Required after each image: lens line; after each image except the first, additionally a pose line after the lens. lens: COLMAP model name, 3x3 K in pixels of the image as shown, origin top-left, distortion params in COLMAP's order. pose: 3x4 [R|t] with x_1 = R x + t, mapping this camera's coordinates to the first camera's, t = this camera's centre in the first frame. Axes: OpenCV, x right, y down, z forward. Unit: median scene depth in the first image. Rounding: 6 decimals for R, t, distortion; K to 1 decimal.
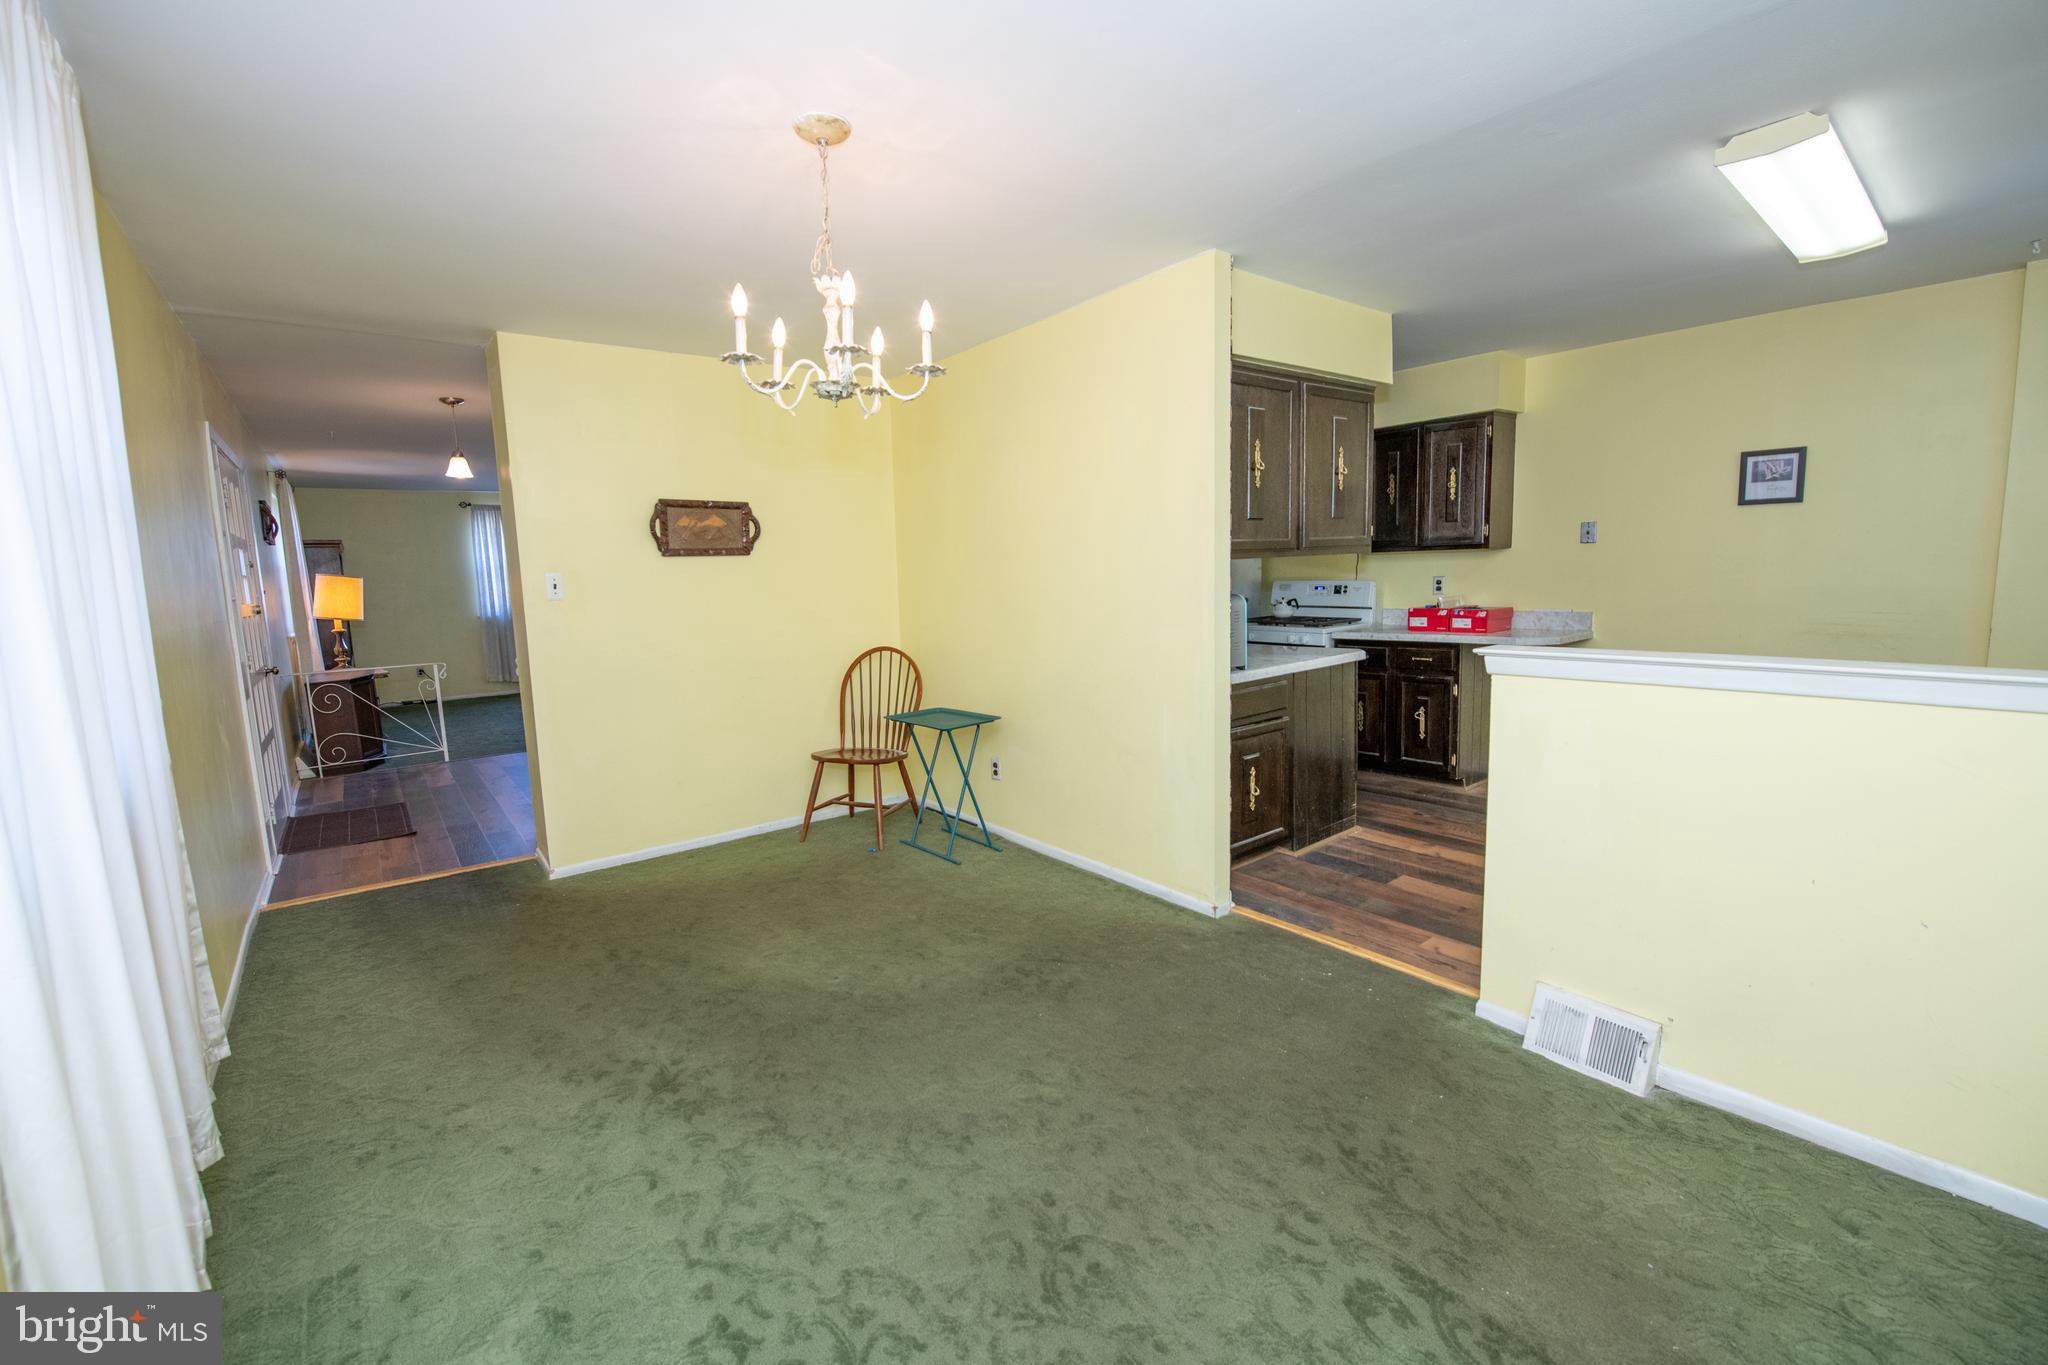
lens RADIAL K [[862.9, 0, 997.9], [0, 862.9, 684.3], [0, 0, 1]] dist [-0.028366, -0.000474]
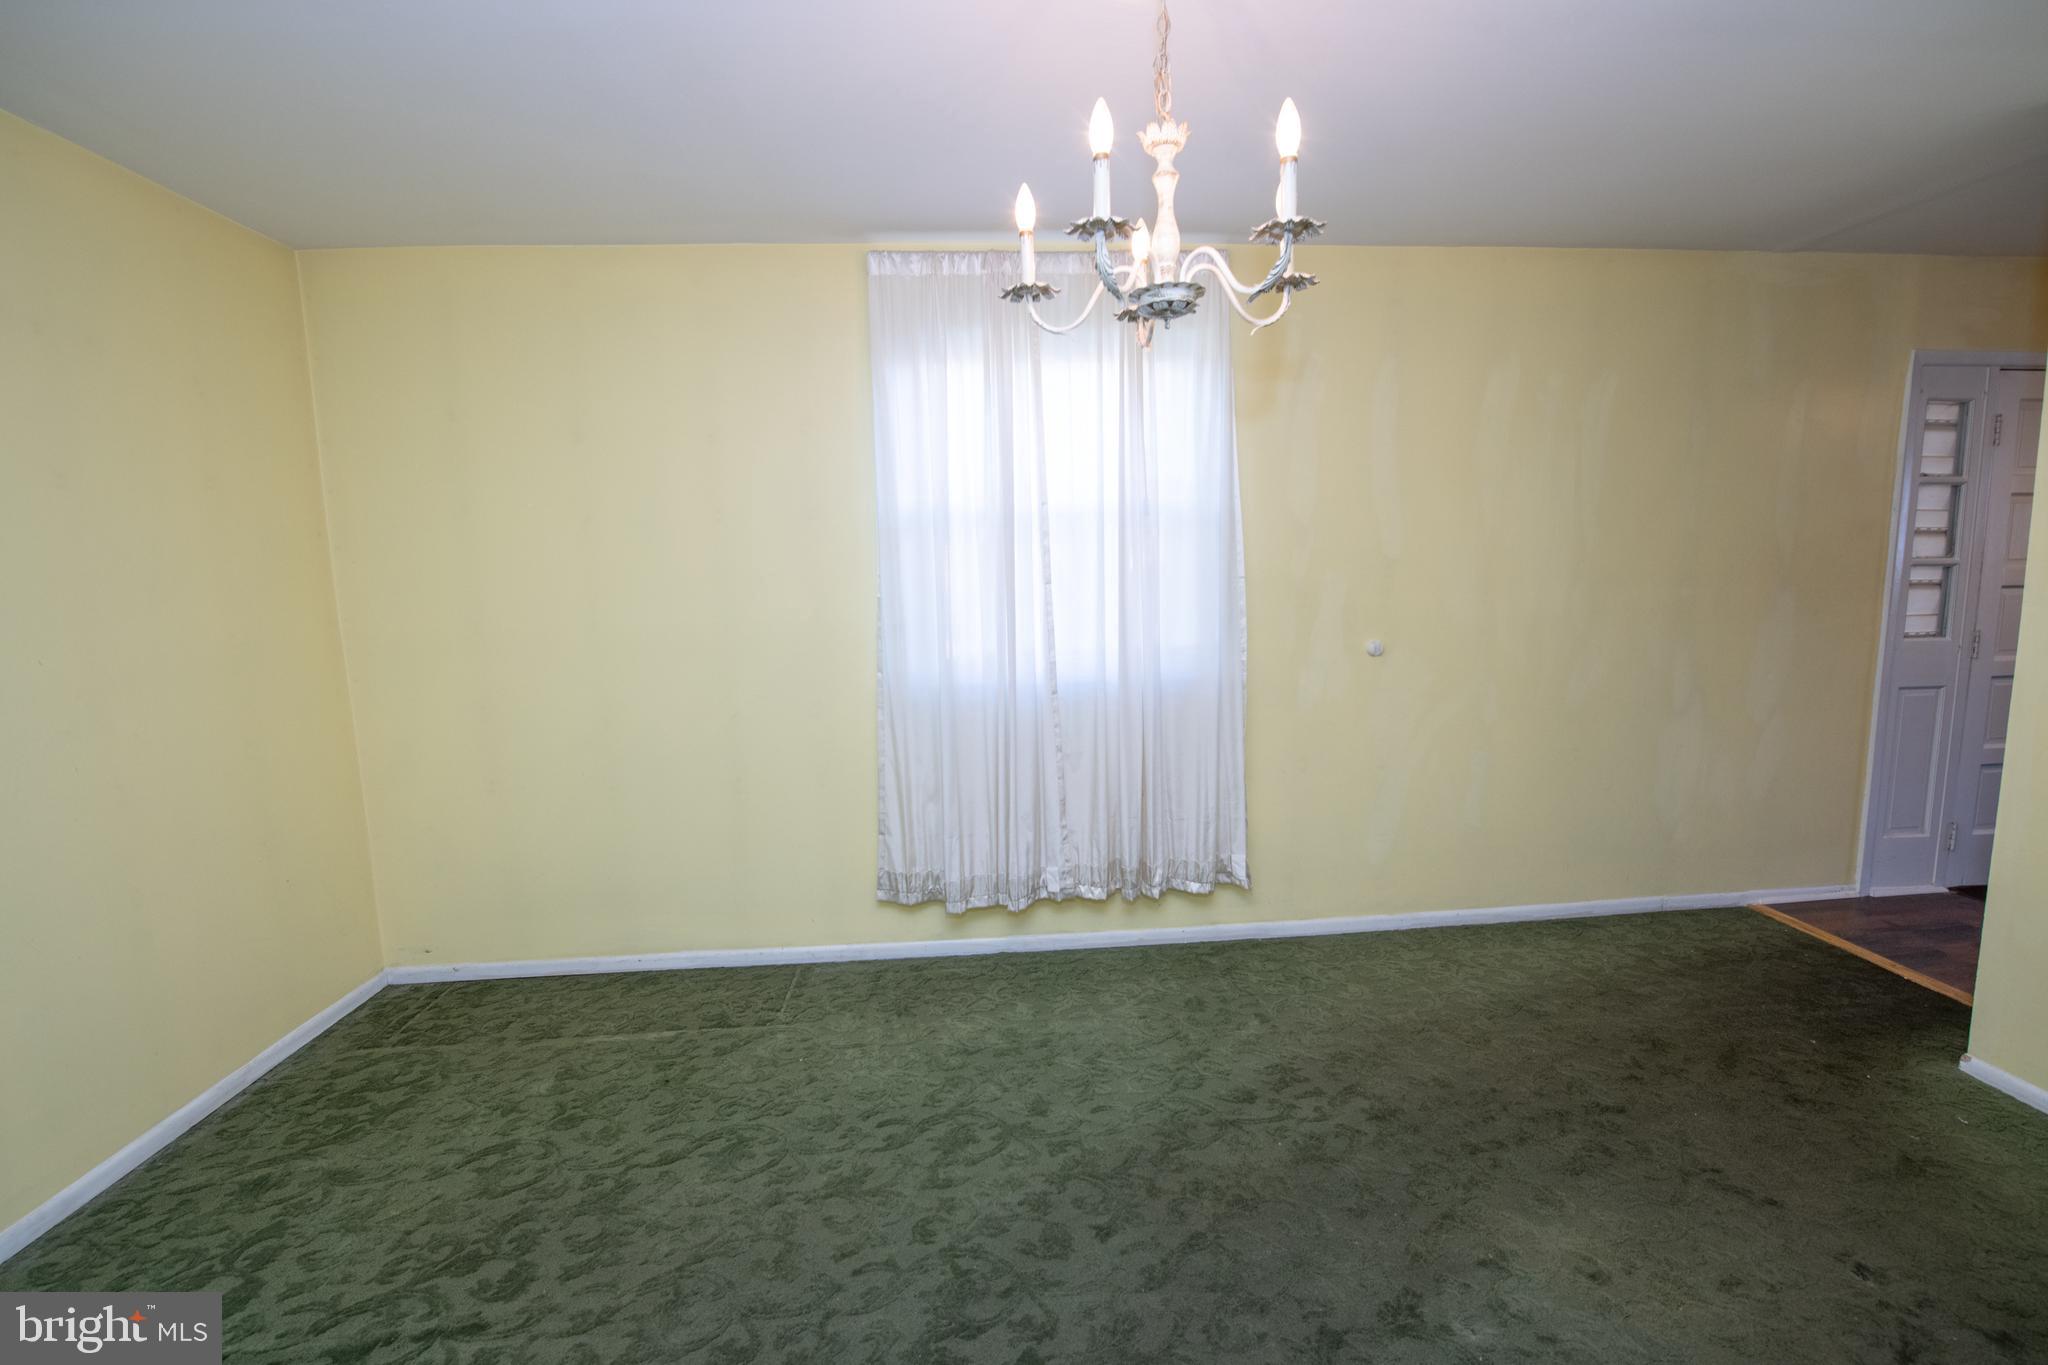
lens RADIAL K [[847.8, 0, 1033.0], [0, 847.8, 677.2], [0, 0, 1]] dist [-0.021654, -0.000344]
pose [[-0.549131, 0.145661, -0.822945, 0.249885], [-0.073187, 0.972530, 0.220974, -0.111106], [0.832526, 0.181573, -0.523386, 0.752970]]
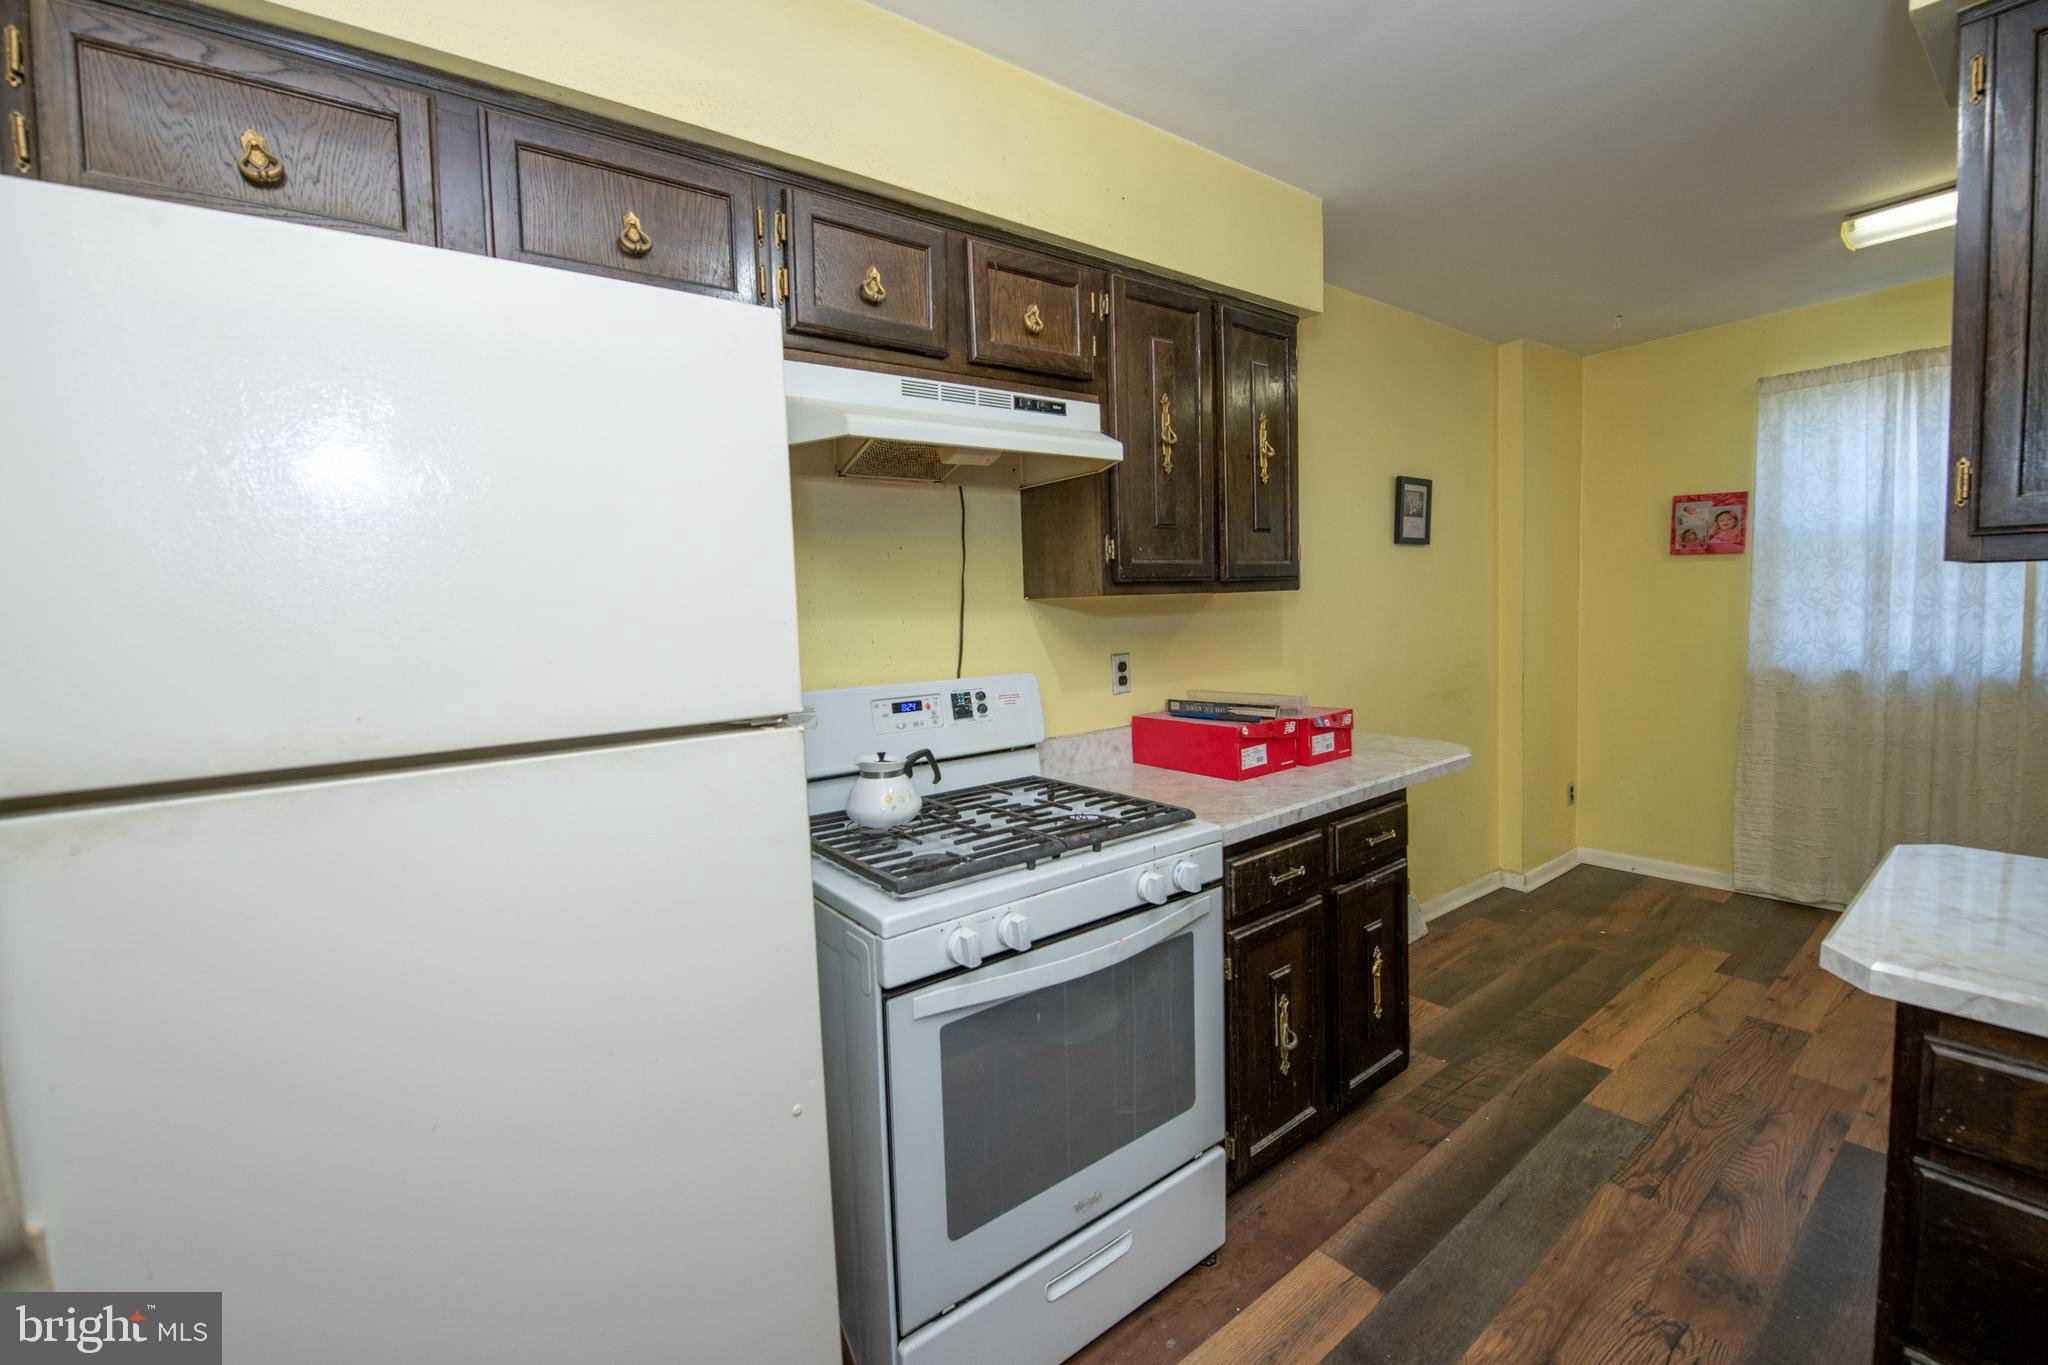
lens RADIAL K [[835.8, 0, 1001.7], [0, 835.8, 672.1], [0, 0, 1]] dist [-0.021108, -0.000520]
pose [[0.023490, -0.038378, 0.998987, 0.103186], [0.170329, 0.984806, 0.033828, -0.197604], [-0.985107, 0.169362, 0.029670, 1.464287]]
